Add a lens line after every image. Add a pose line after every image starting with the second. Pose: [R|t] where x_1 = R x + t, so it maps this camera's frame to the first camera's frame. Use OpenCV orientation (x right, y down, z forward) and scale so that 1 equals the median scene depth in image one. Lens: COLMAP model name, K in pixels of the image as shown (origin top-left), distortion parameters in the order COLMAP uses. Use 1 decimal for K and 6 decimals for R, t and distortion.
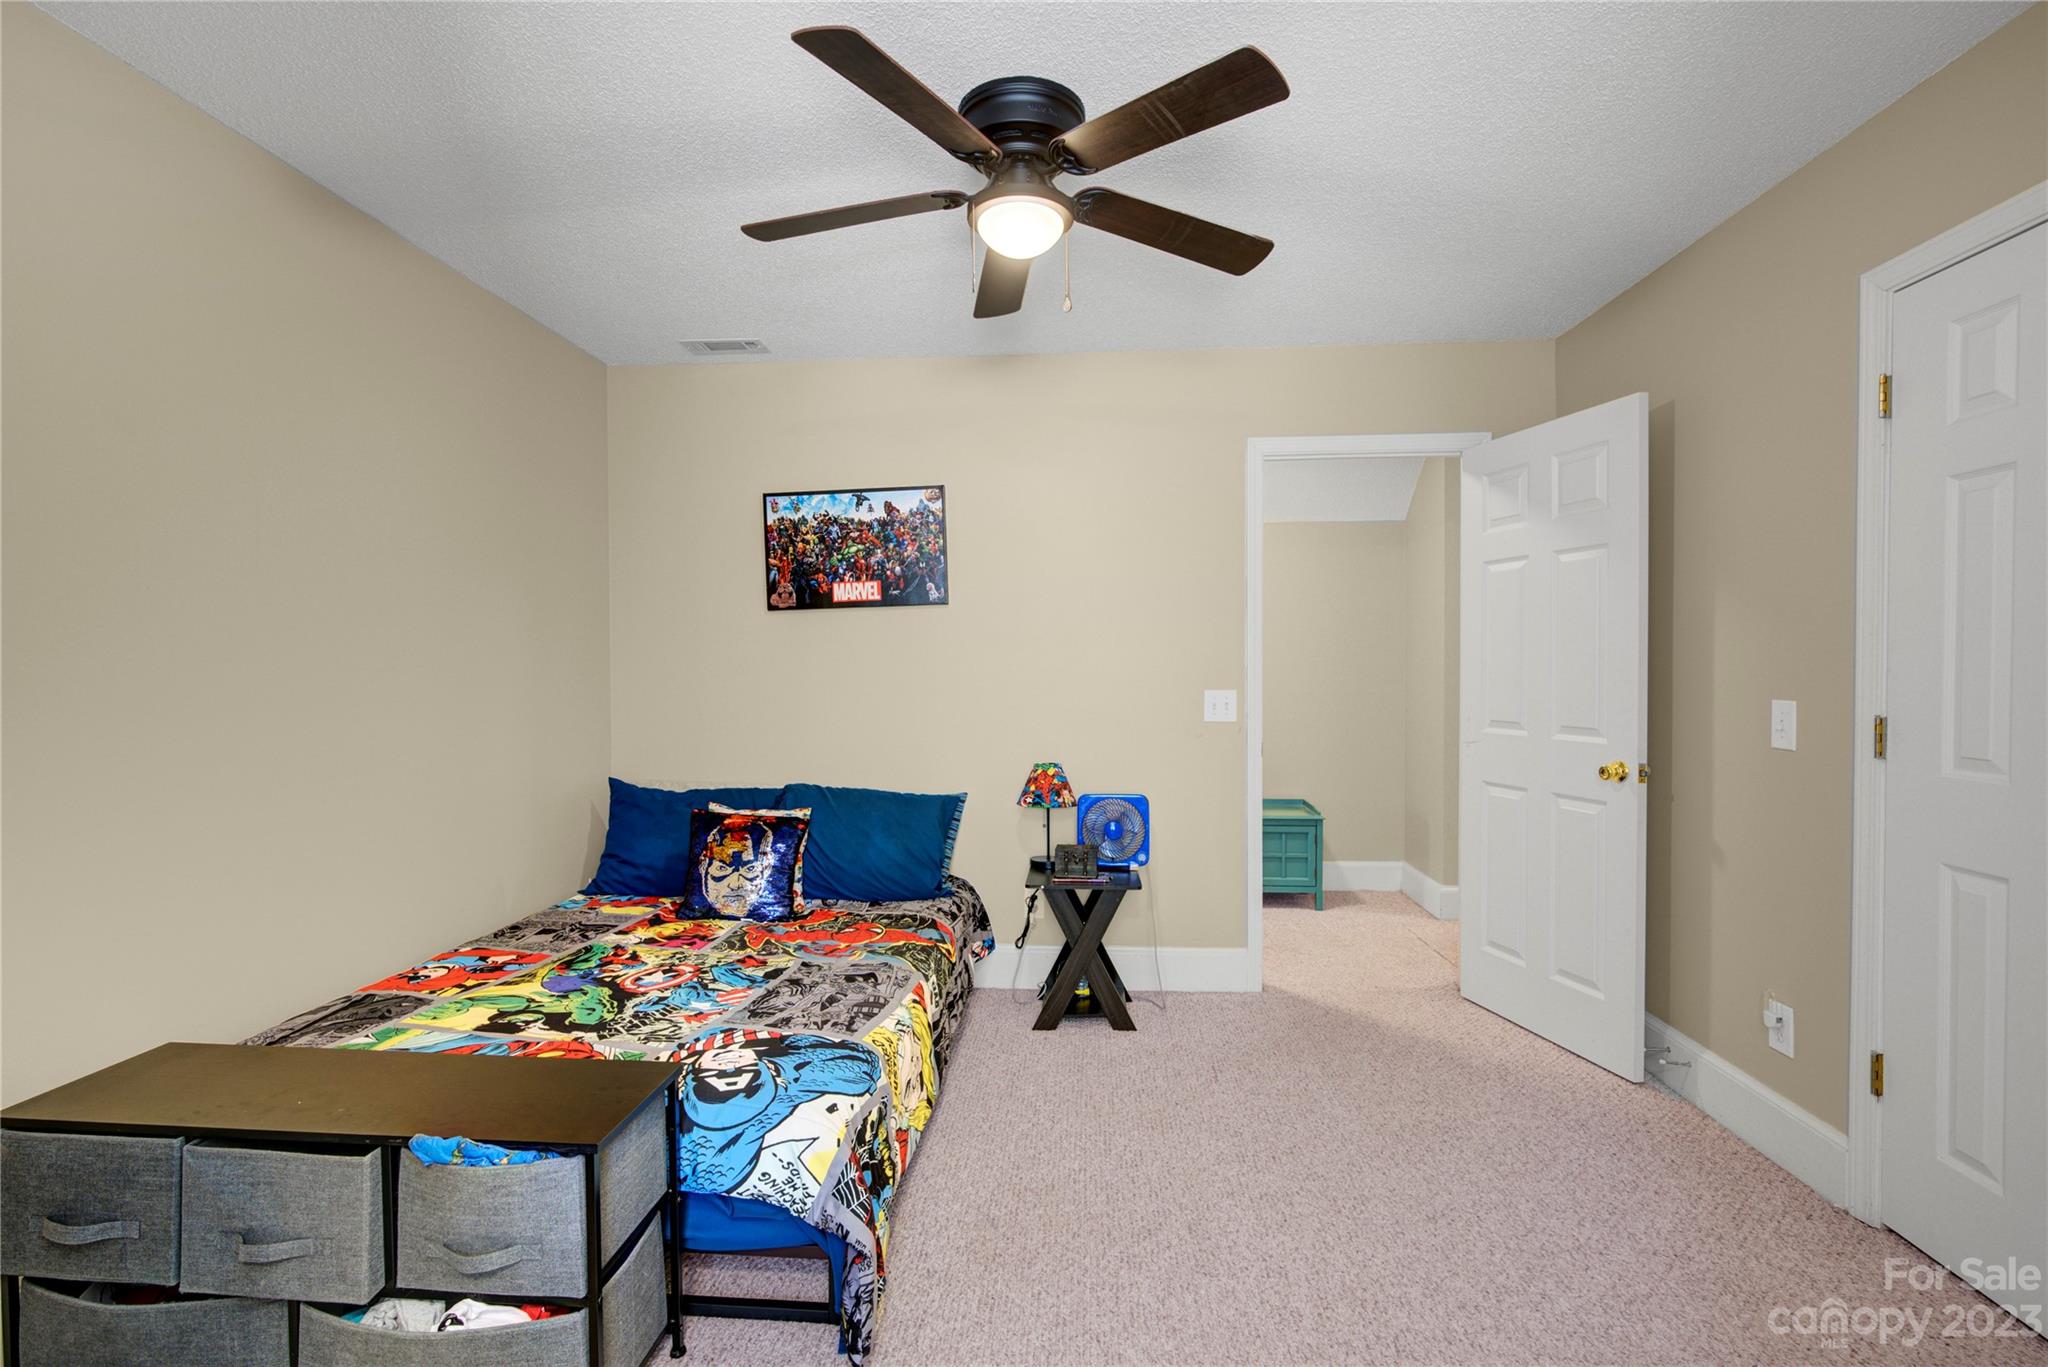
lens RADIAL K [[945.8, 0, 1021.1], [0, 945.8, 682.8], [0, 0, 1]] dist [0.000311, 0.001418]
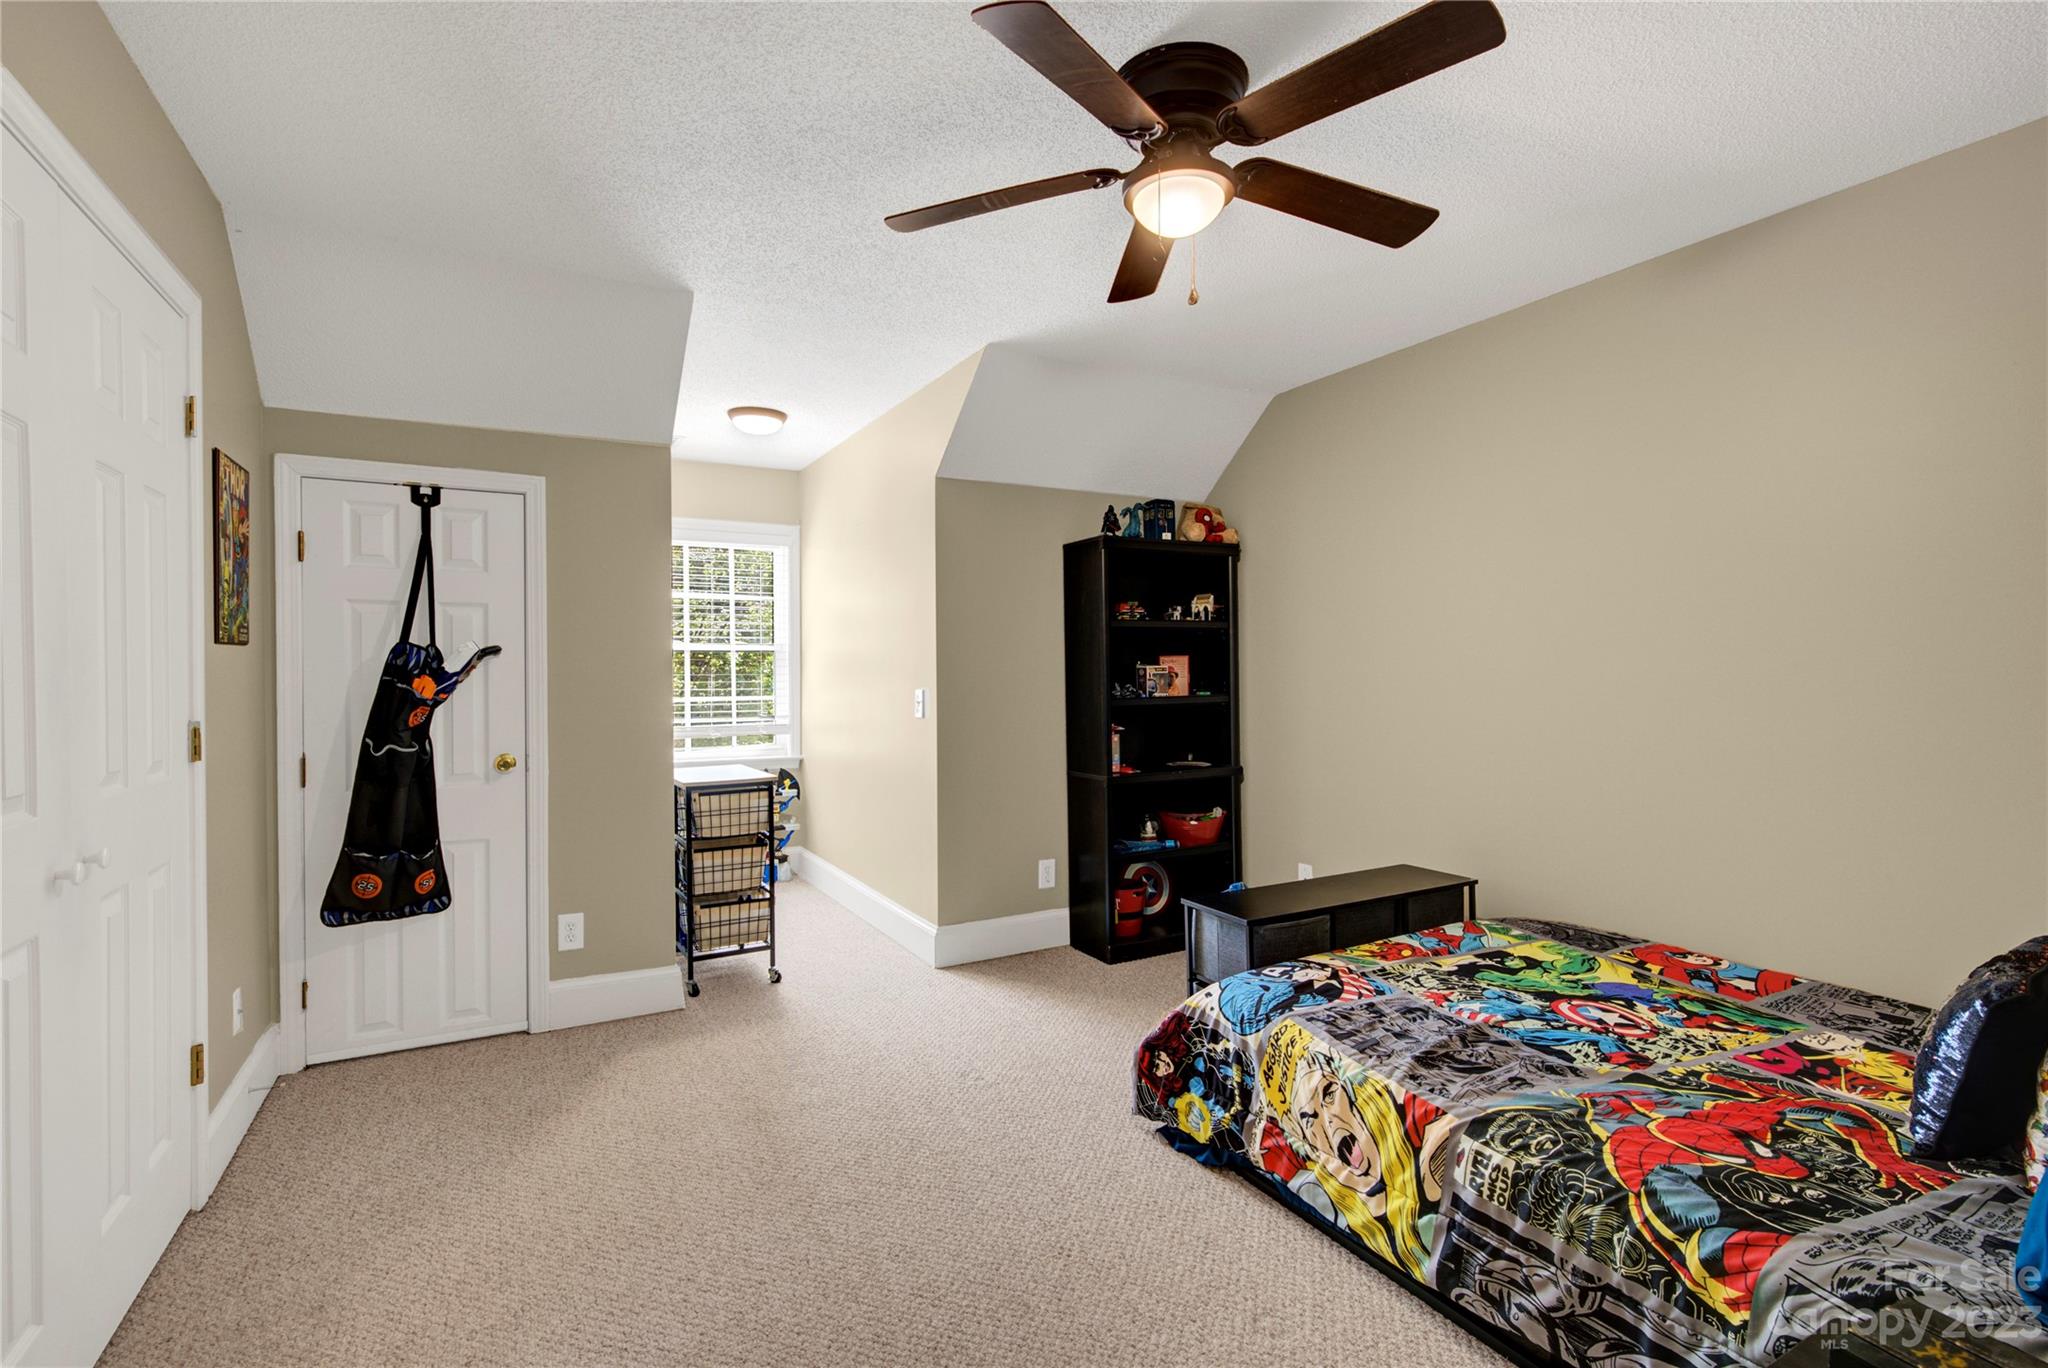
lens RADIAL K [[945.8, 0, 1021.1], [0, 945.8, 683.3], [0, 0, 1]] dist [0.000311, 0.001418]
pose [[-0.840948, 0.014727, -0.540916, 0.582942], [0.000224, 0.999639, 0.026867, -0.025153], [0.541116, 0.022473, -0.840647, 1.535137]]
